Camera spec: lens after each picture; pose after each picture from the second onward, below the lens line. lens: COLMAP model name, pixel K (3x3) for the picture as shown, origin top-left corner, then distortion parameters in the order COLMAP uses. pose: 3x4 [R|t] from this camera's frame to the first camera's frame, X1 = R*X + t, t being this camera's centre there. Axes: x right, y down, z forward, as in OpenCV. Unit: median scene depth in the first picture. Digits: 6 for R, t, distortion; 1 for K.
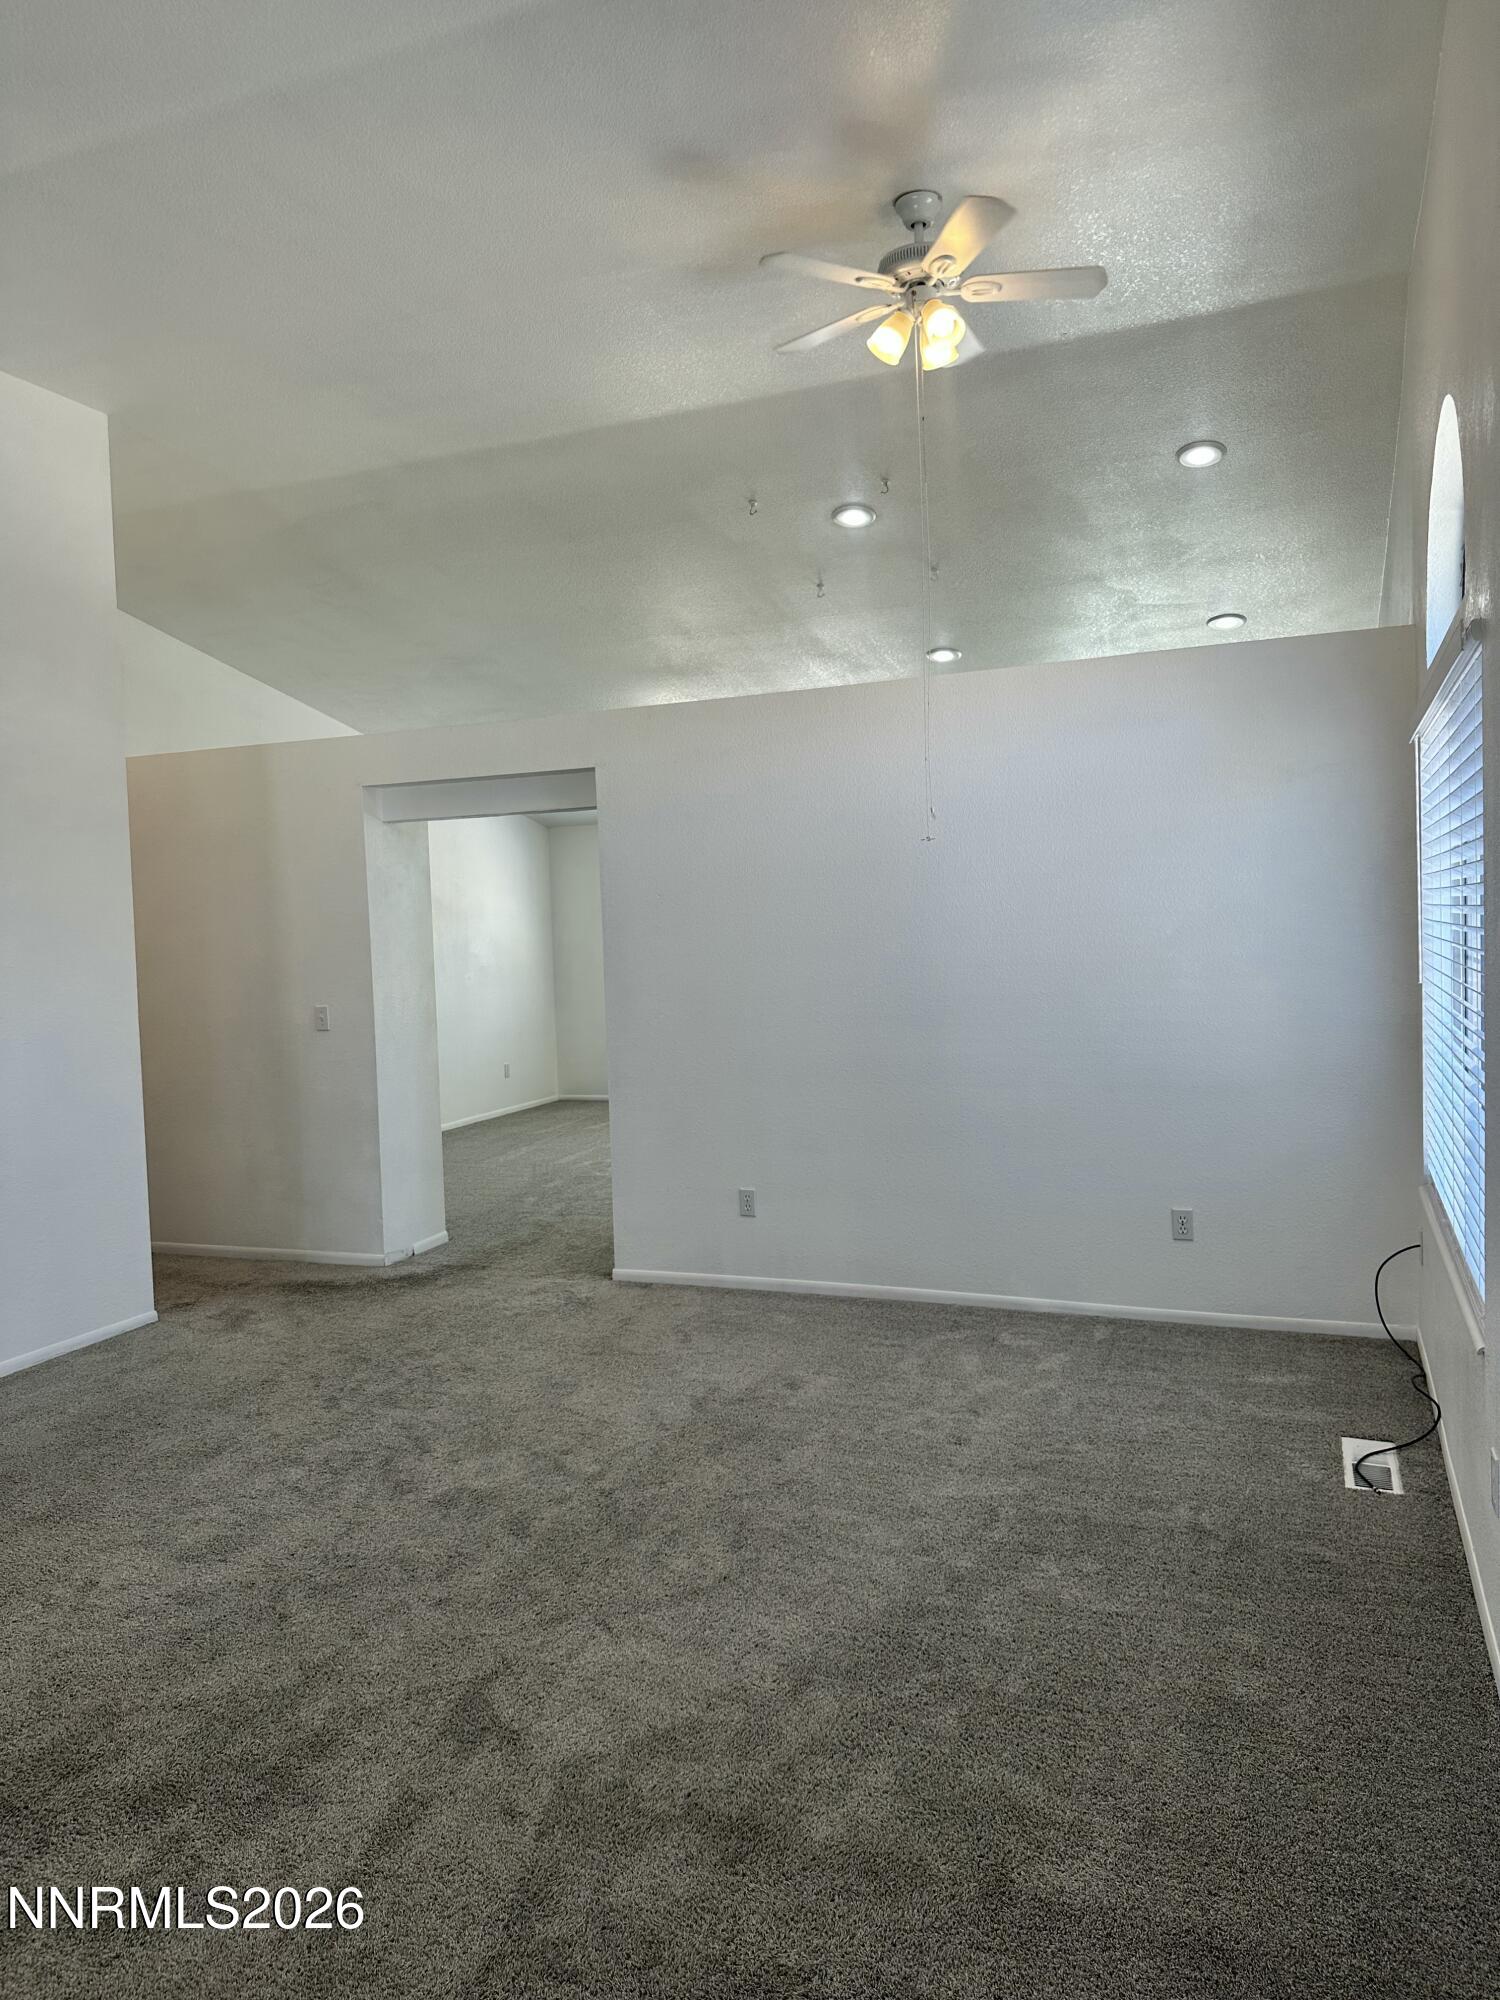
lens RADIAL K [[1401.7, 0, 750.0], [0, 1401.7, 1000.0], [0, 0, 1]] dist [0.047065, -0.000476]
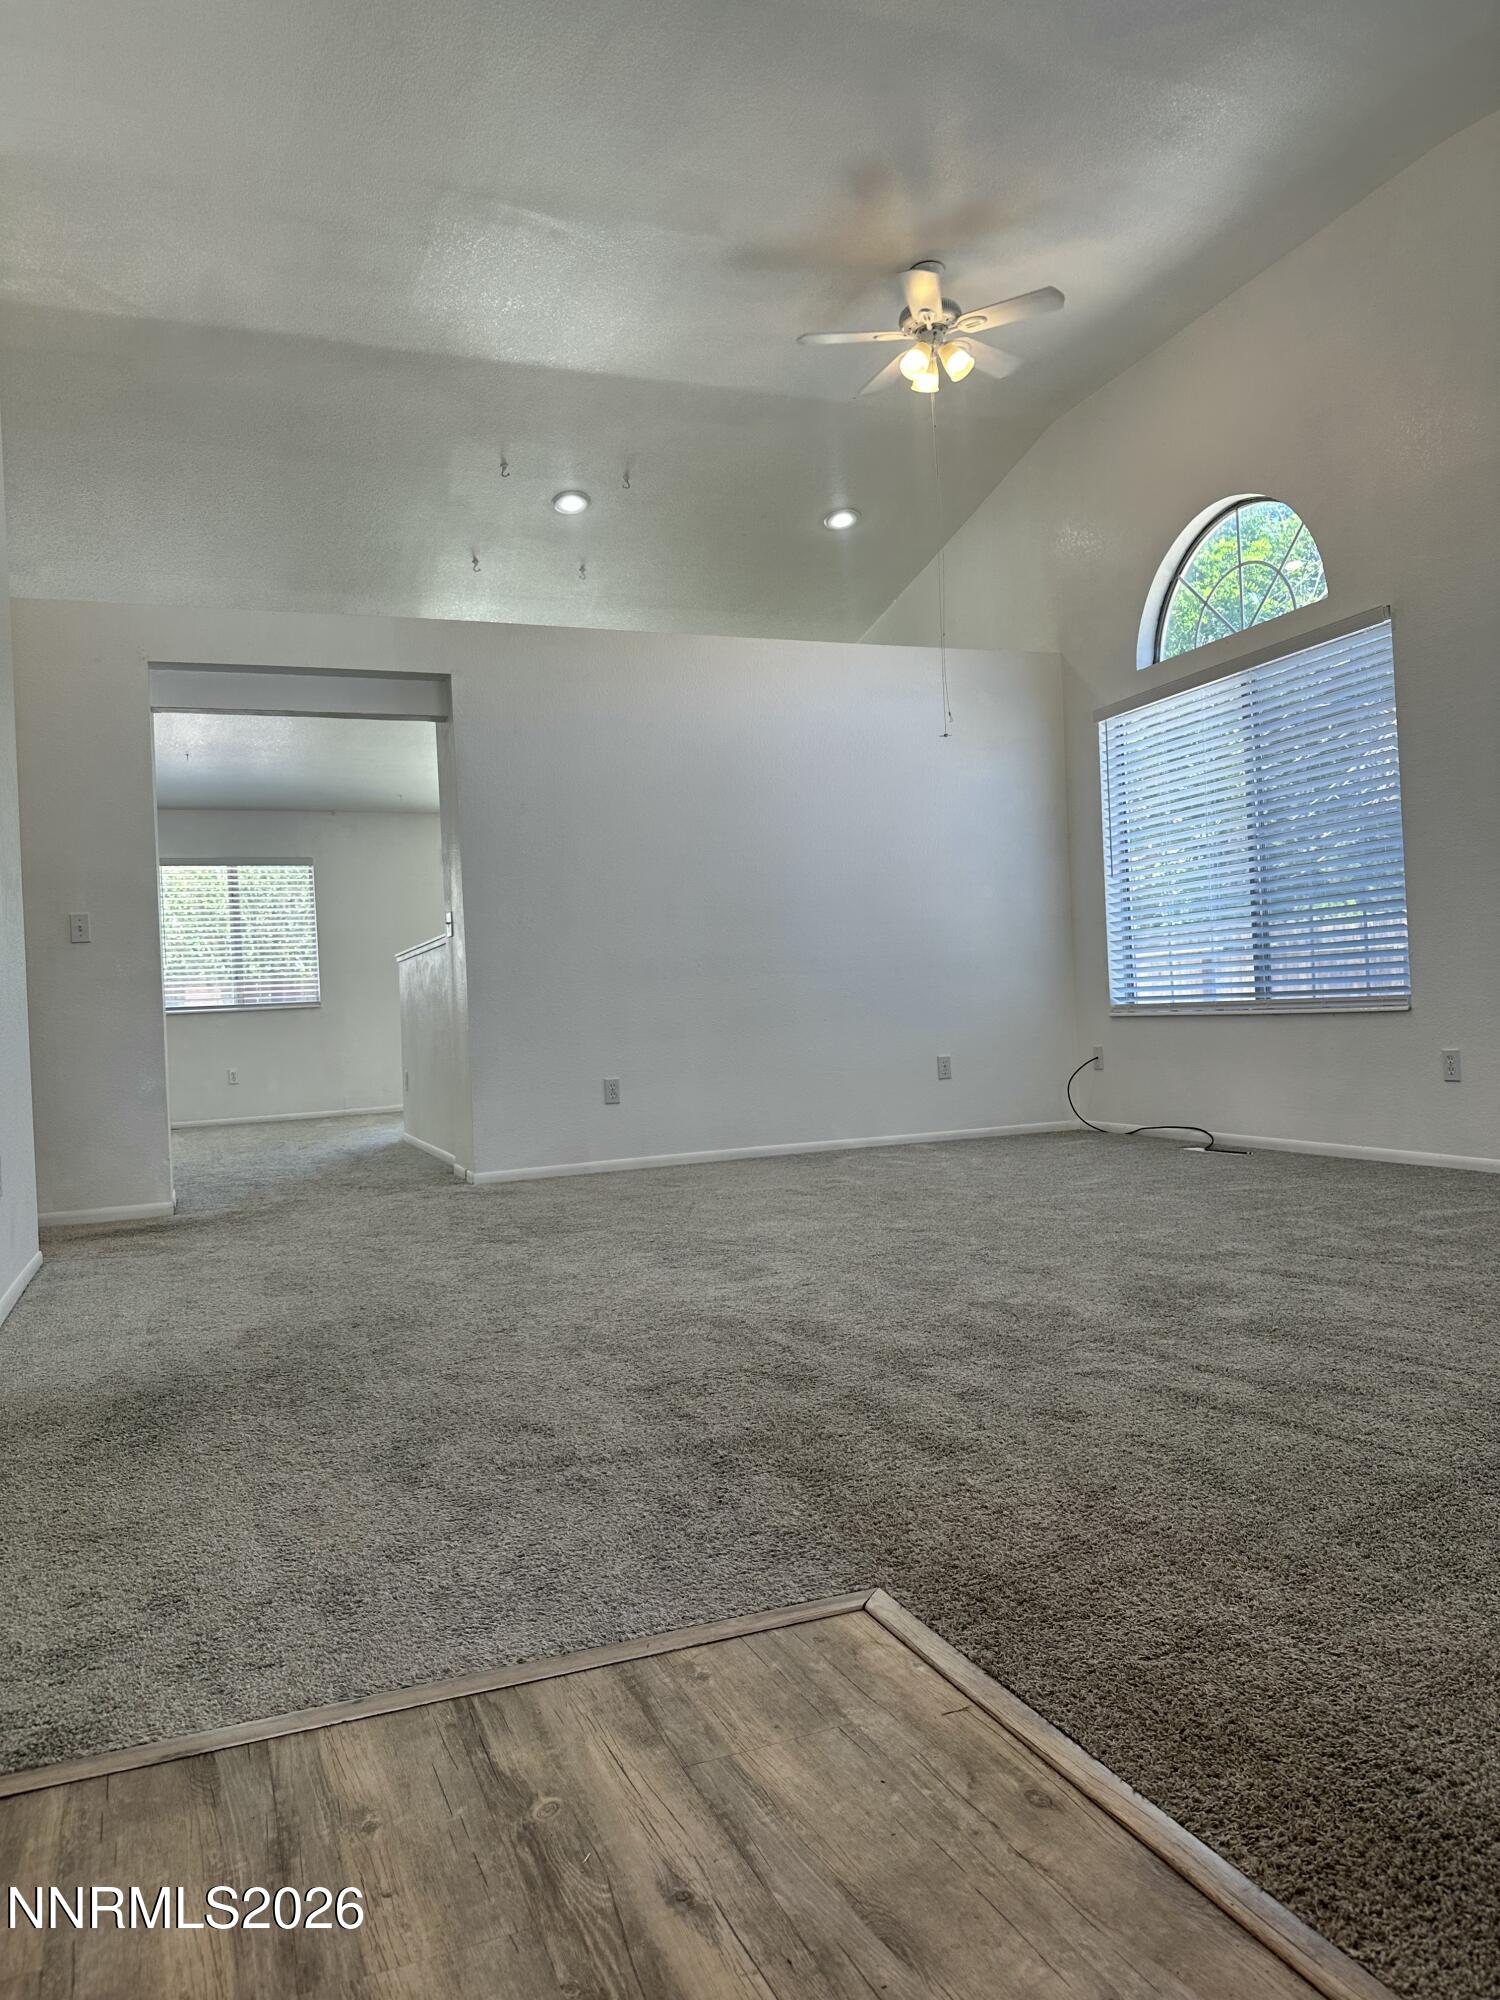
lens RADIAL K [[1401.7, 0, 750.0], [0, 1401.7, 1000.0], [0, 0, 1]] dist [0.047065, -0.000476]
pose [[0.721342, -0.002698, 0.692573, -0.674559], [0.066304, 0.995668, -0.065179, 0.151873], [-0.689397, 0.092936, 0.718397, 0.140271]]
